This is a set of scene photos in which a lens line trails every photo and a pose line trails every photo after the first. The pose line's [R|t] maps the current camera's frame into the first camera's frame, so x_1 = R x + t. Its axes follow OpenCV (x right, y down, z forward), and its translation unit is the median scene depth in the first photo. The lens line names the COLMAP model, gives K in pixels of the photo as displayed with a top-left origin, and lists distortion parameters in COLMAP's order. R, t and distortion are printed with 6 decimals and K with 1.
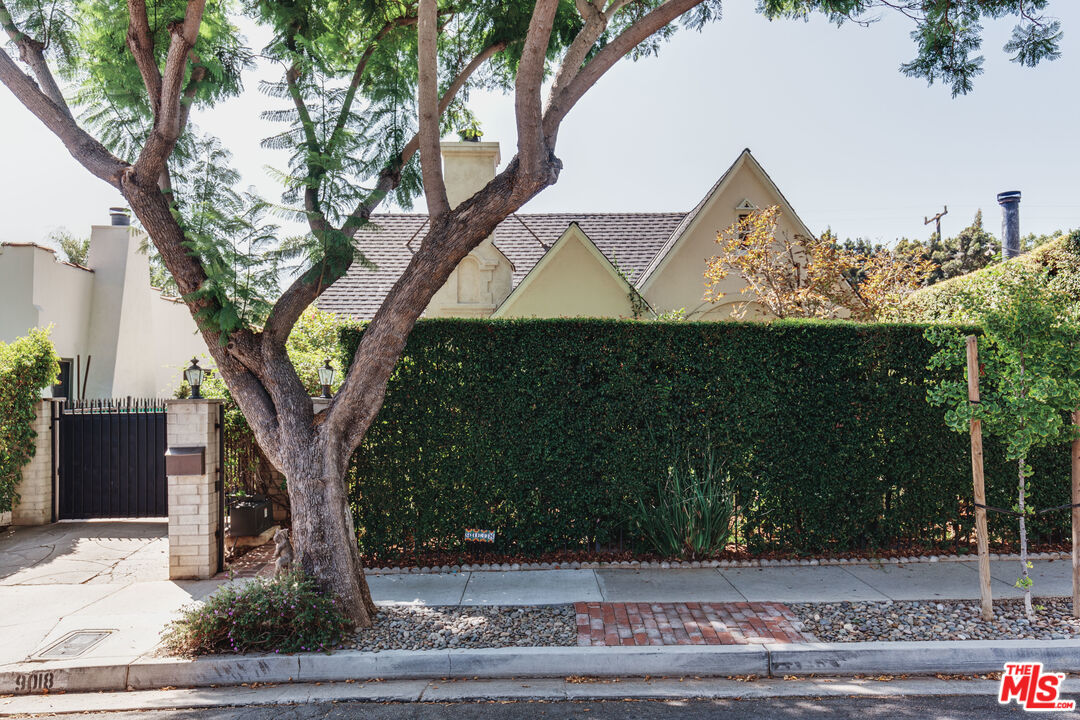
lens RADIAL K [[523.6, 0, 539.1], [0, 523.6, 372.4], [0, 0, 1]] dist [0.002476, 0.000133]
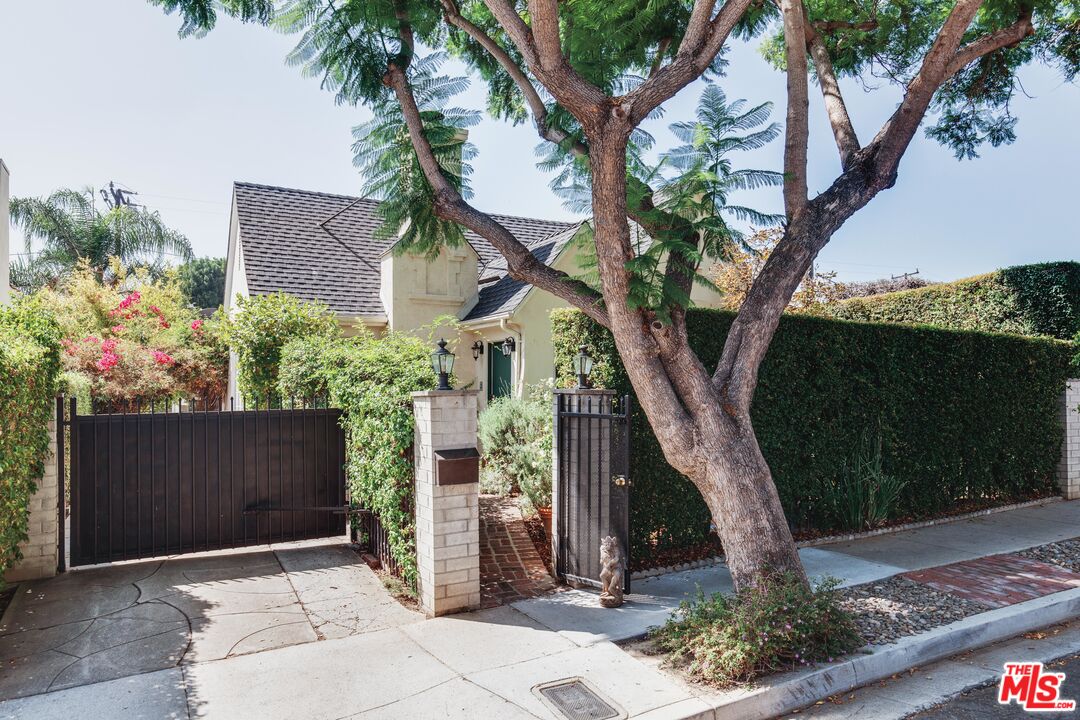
lens RADIAL K [[509.8, 0, 537.2], [0, 509.8, 367.1], [0, 0, 1]] dist [-0.001111, 0.000191]
pose [[0.940212, 0.011838, 0.340384, -0.822162], [-0.008848, 0.999907, -0.010337, 0.022306], [-0.340475, 0.006707, 0.940230, 0.213643]]
